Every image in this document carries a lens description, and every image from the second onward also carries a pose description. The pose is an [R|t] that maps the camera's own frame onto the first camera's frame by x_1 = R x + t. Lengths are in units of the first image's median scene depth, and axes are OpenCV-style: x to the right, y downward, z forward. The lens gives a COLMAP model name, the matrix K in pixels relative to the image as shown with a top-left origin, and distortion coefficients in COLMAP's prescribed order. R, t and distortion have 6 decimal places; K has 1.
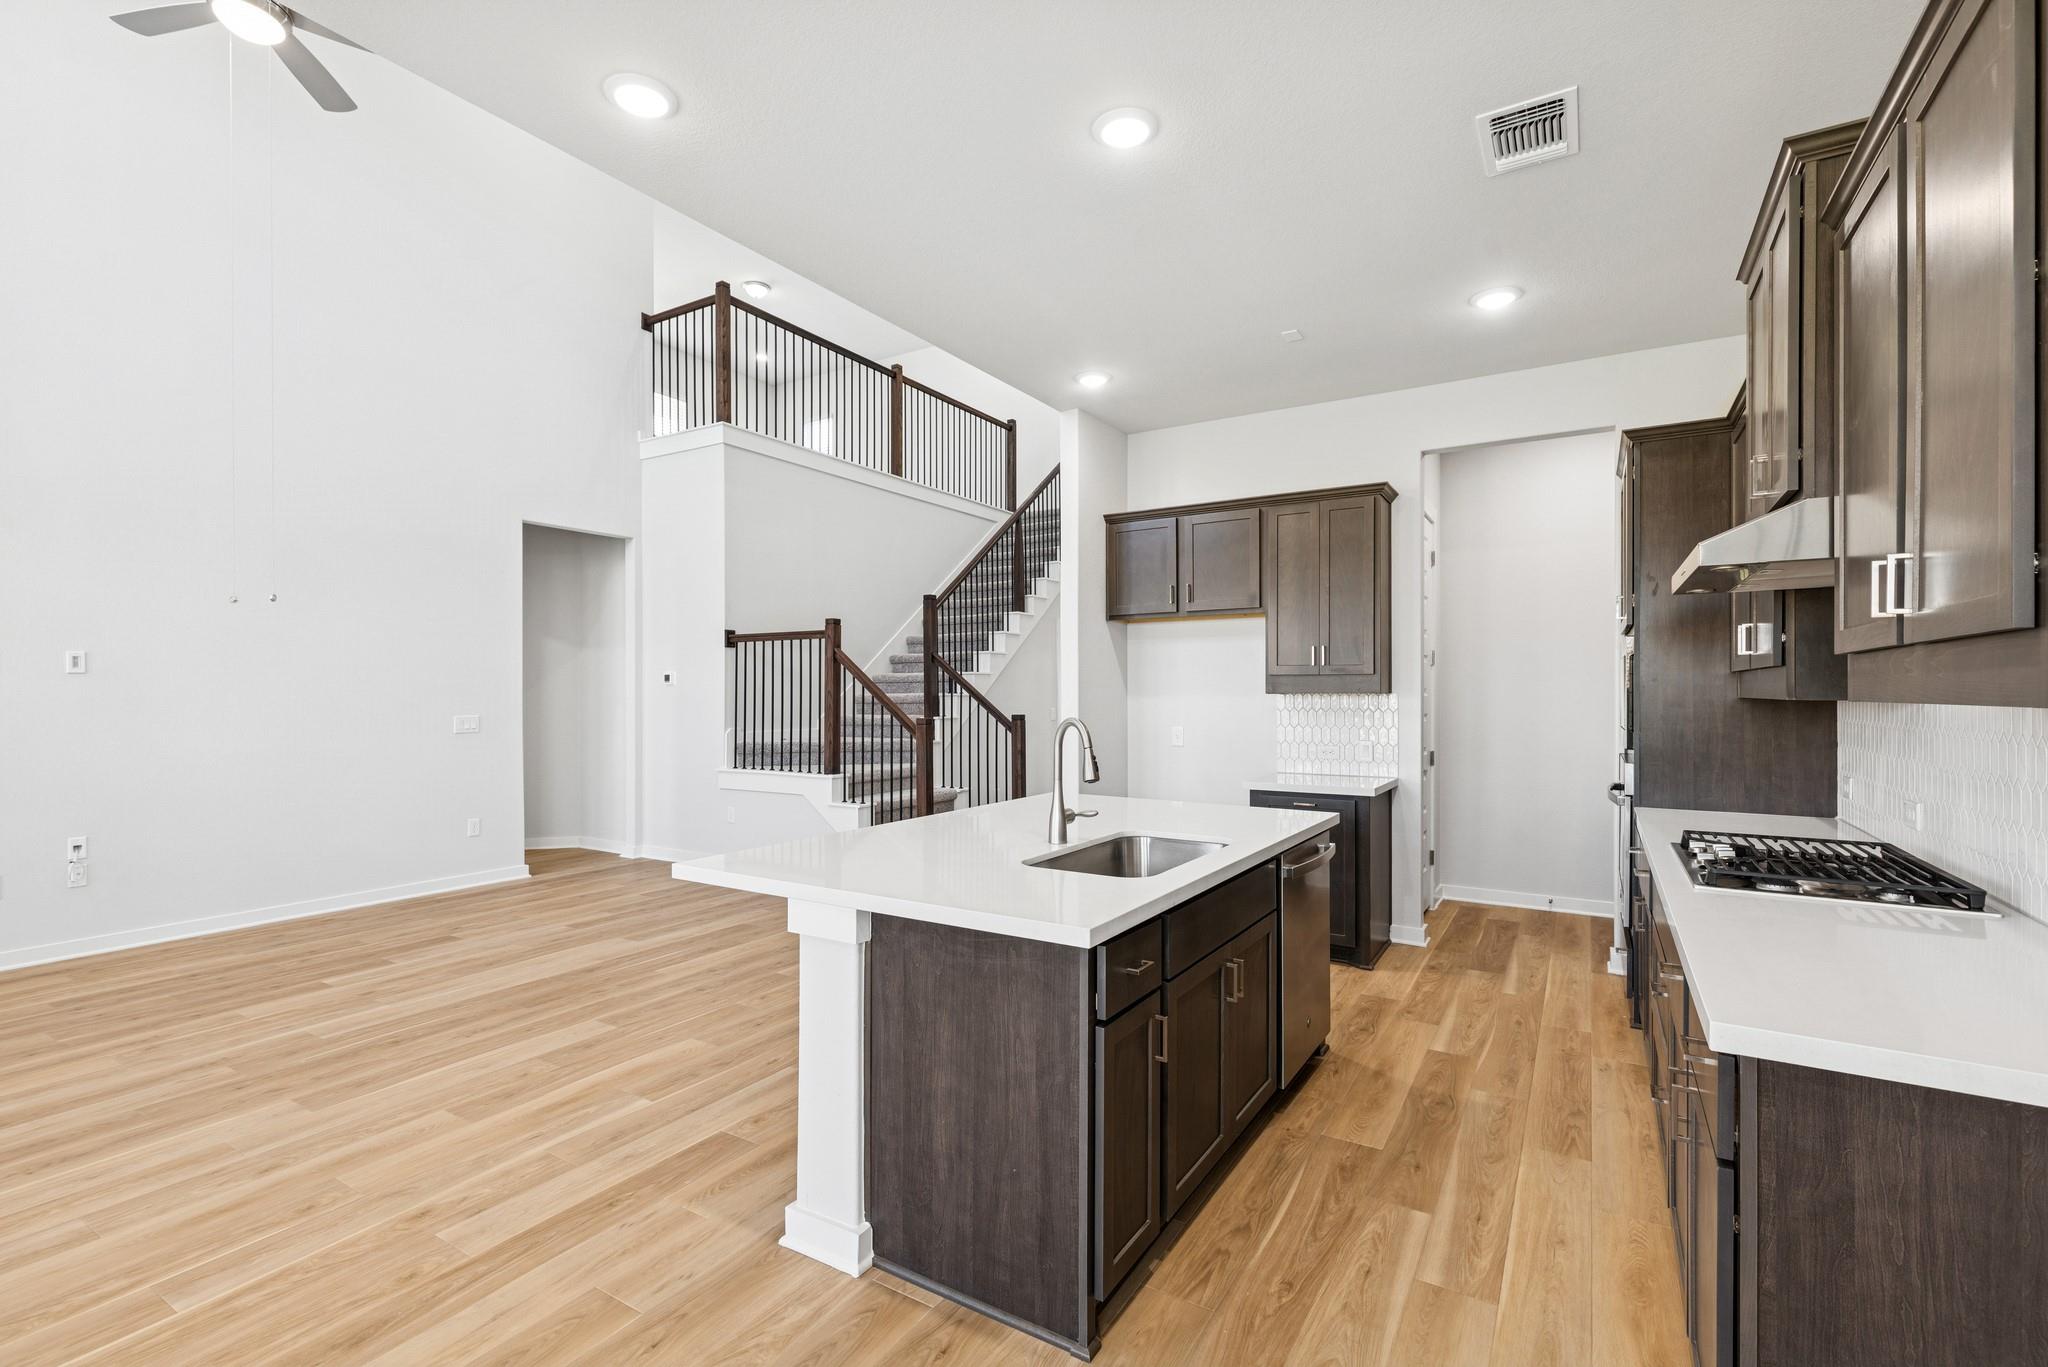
lens RADIAL K [[921.2, 0, 1020.1], [0, 921.2, 690.0], [0, 0, 1]] dist [0.007232, -0.000995]
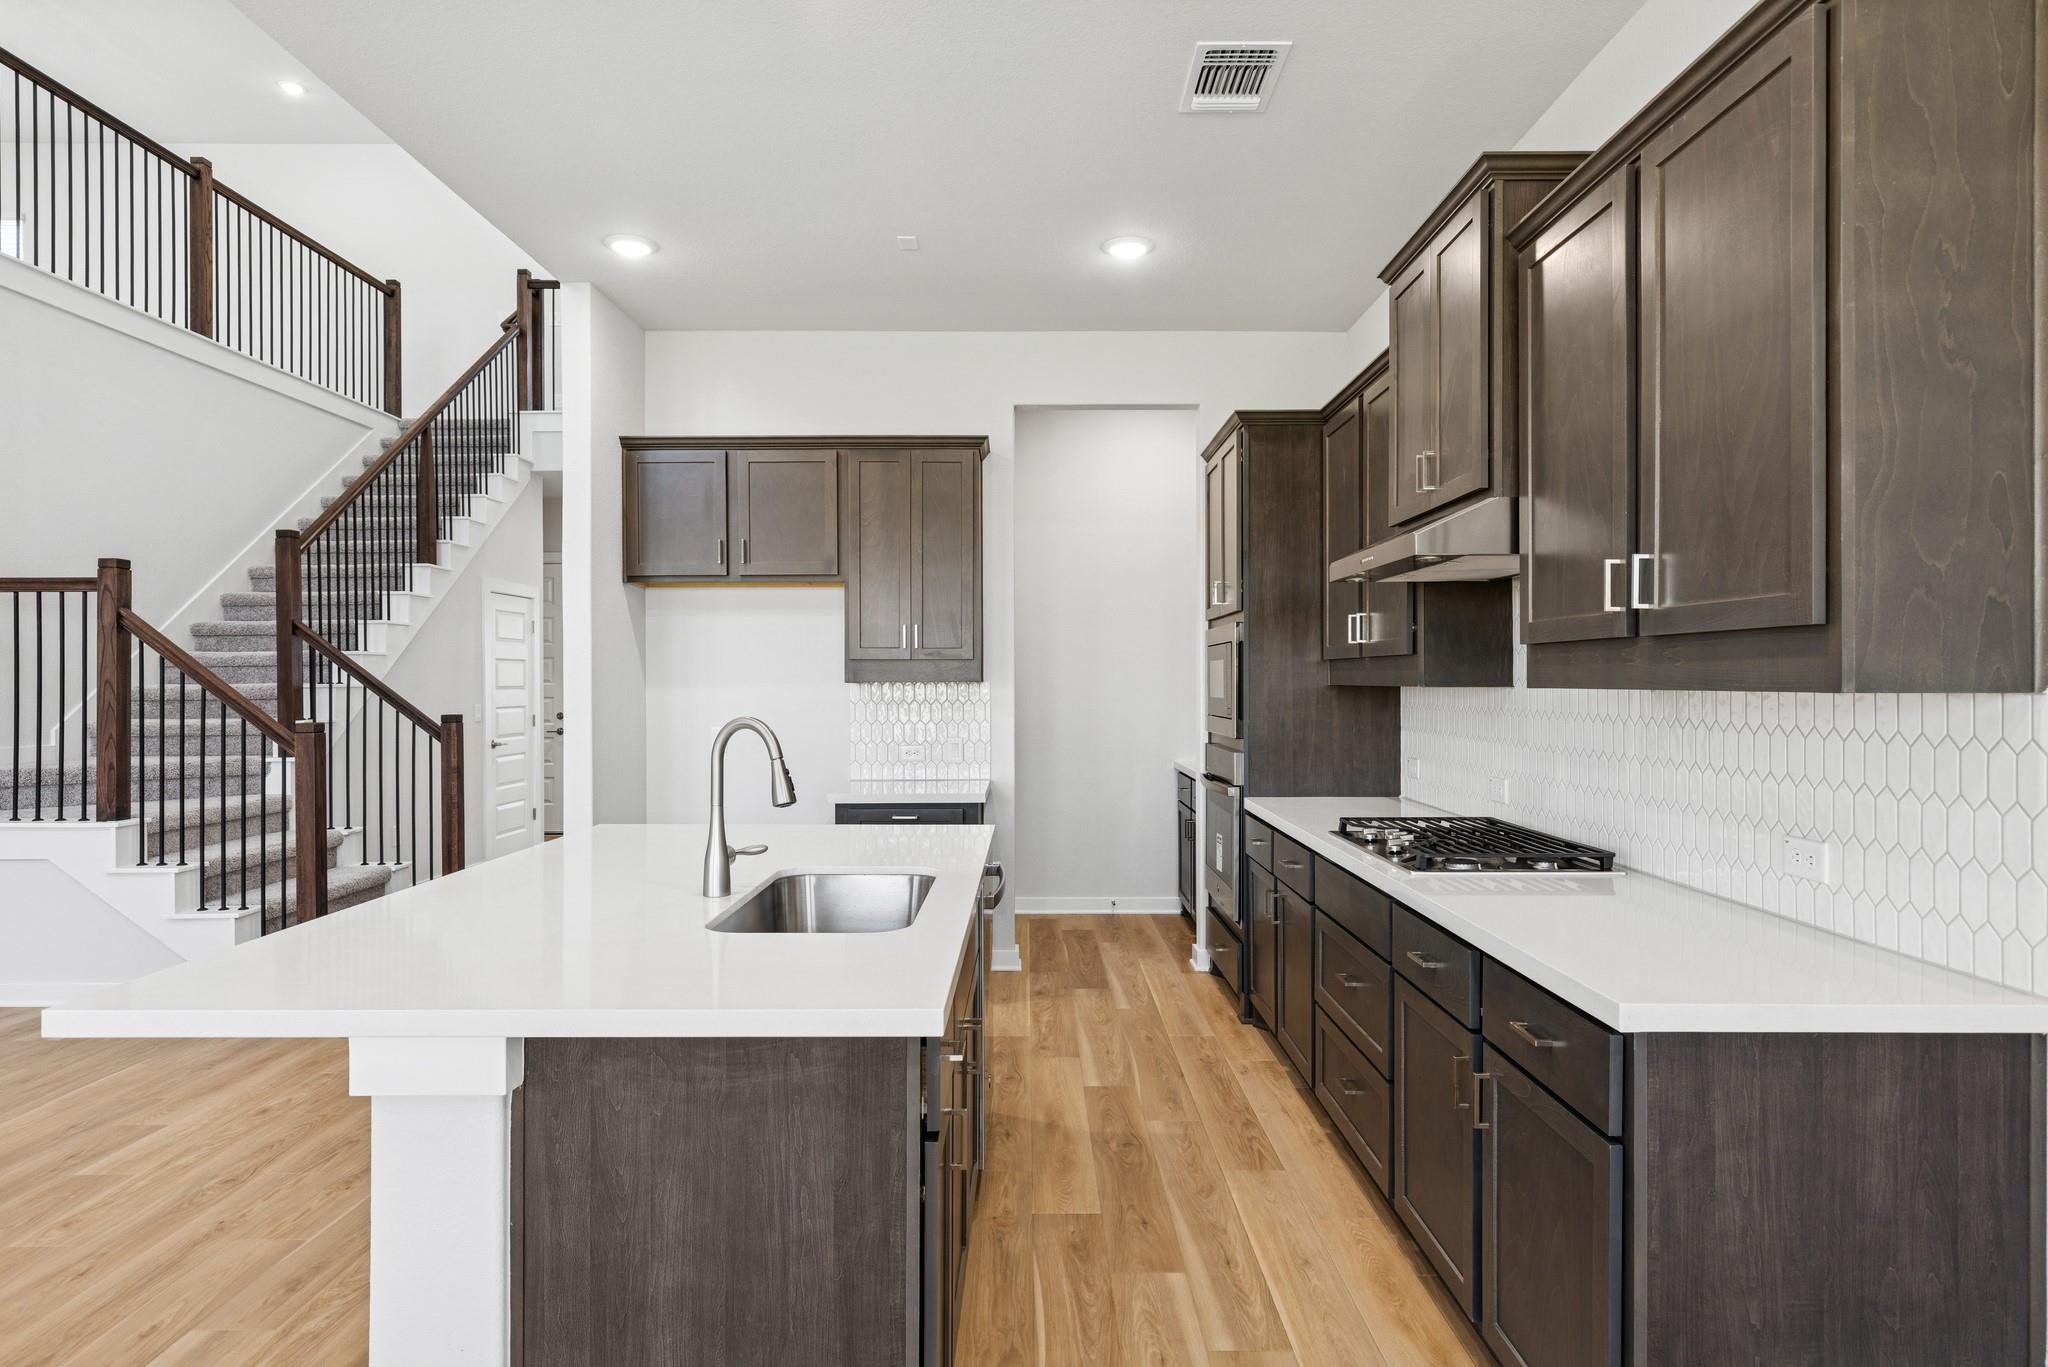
lens RADIAL K [[1138.7, 0, 1037.0], [0, 1138.7, 676.9], [0, 0, 1]] dist [0.007806, -0.001133]
pose [[0.845824, -0.000670, 0.533461, -0.159953], [0.001125, 0.999999, -0.000528, -0.000285], [-0.533461, 0.001047, 0.845824, 0.096224]]
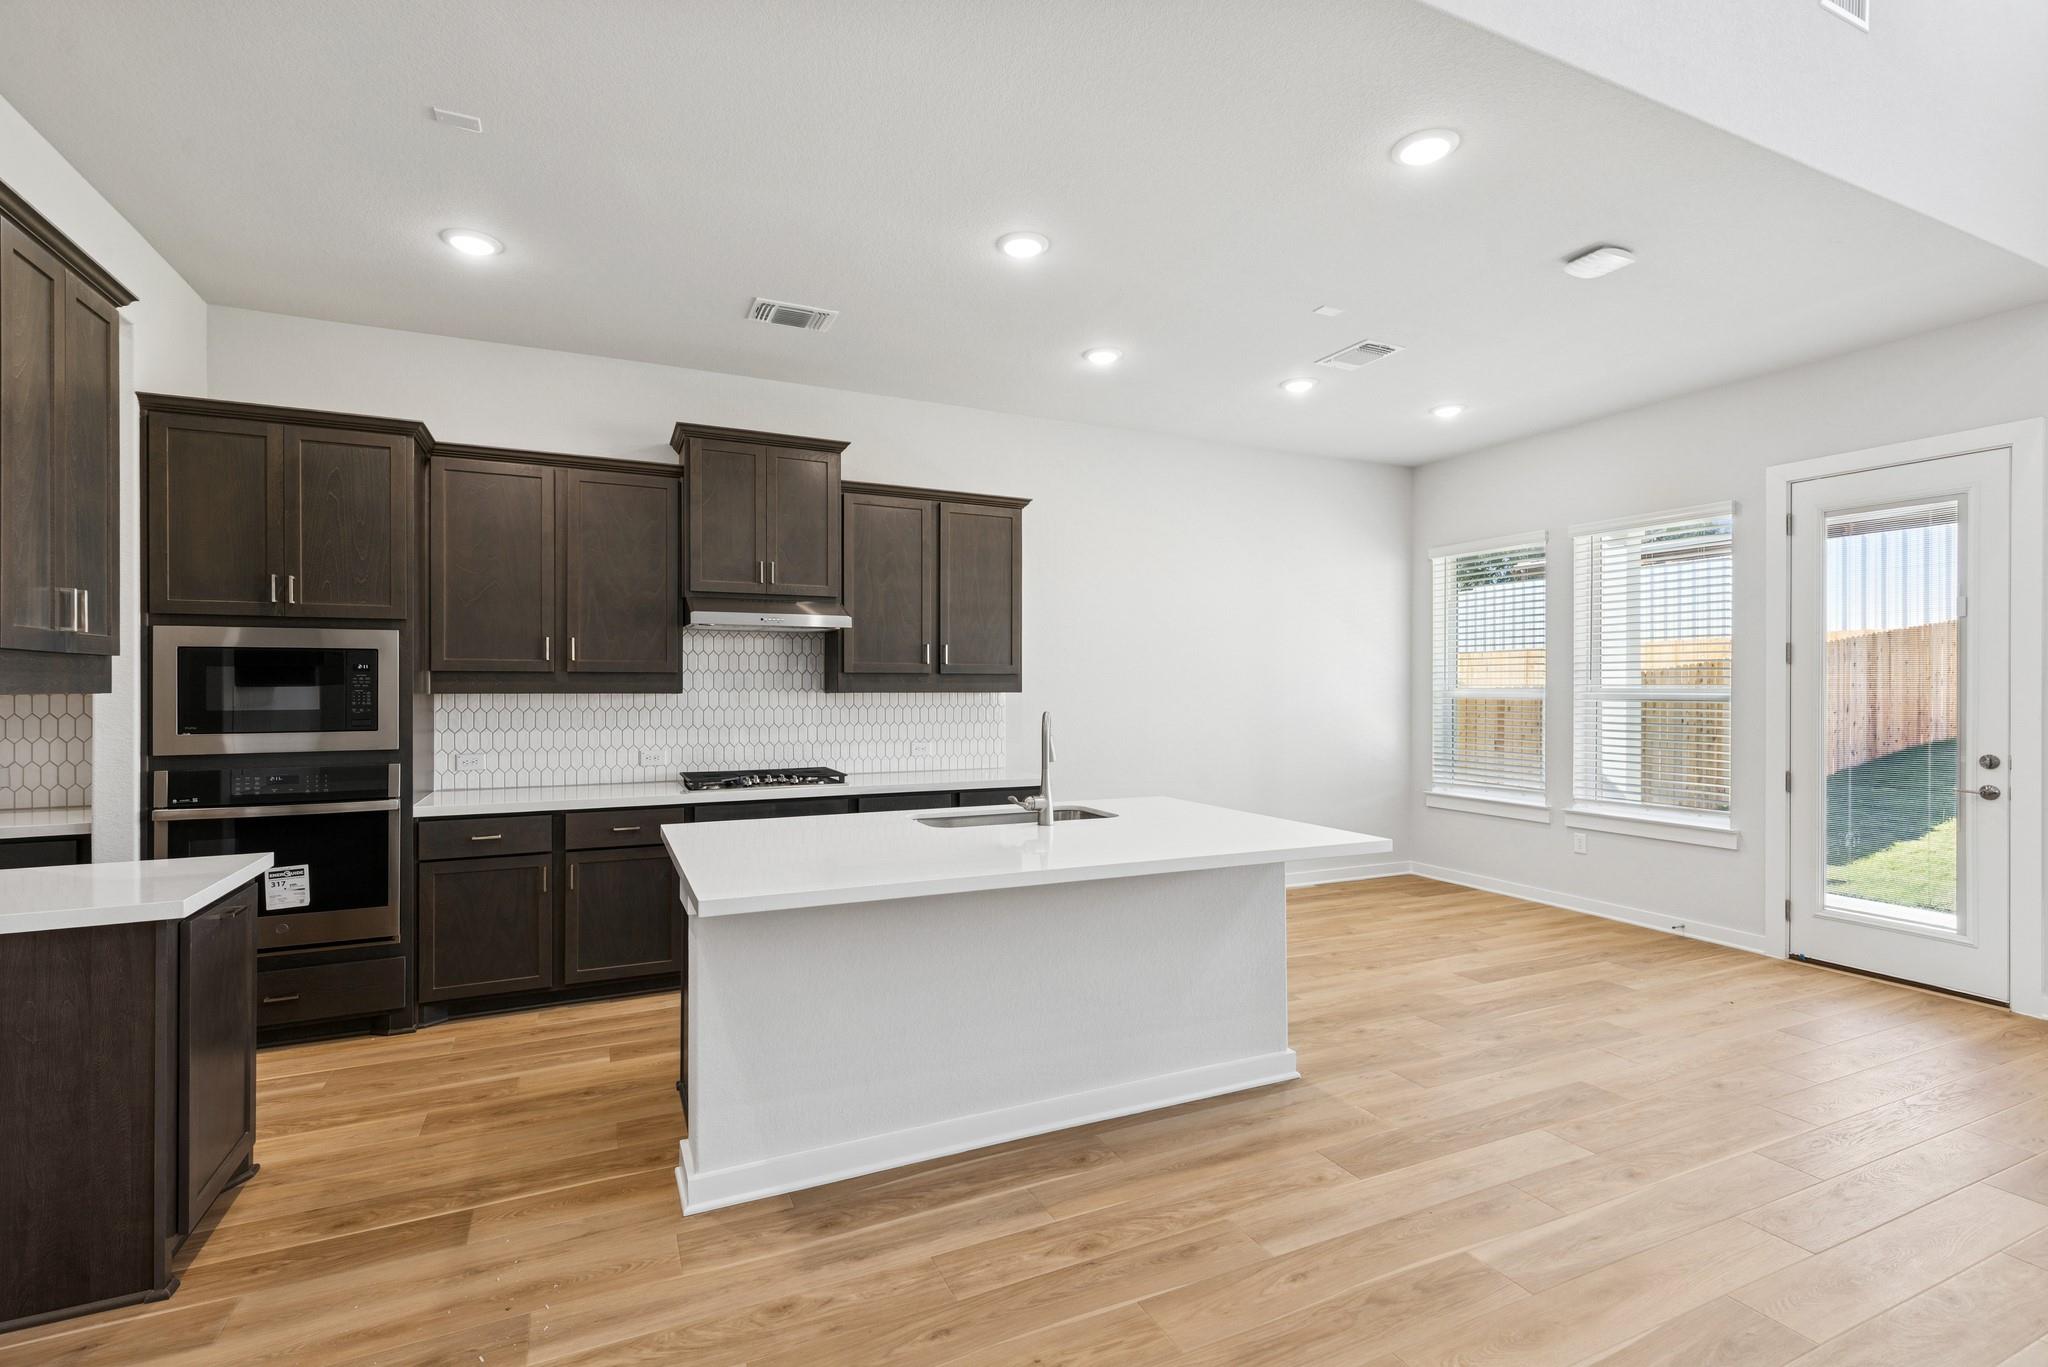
lens RADIAL K [[921.2, 0, 1013.2], [0, 921.2, 686.2], [0, 0, 1]] dist [0.007232, -0.000995]
pose [[-0.834965, -0.000295, 0.550303, -0.398586], [-0.001511, 0.999997, -0.001756, -0.000466], [-0.550301, -0.002298, -0.834963, 1.438228]]
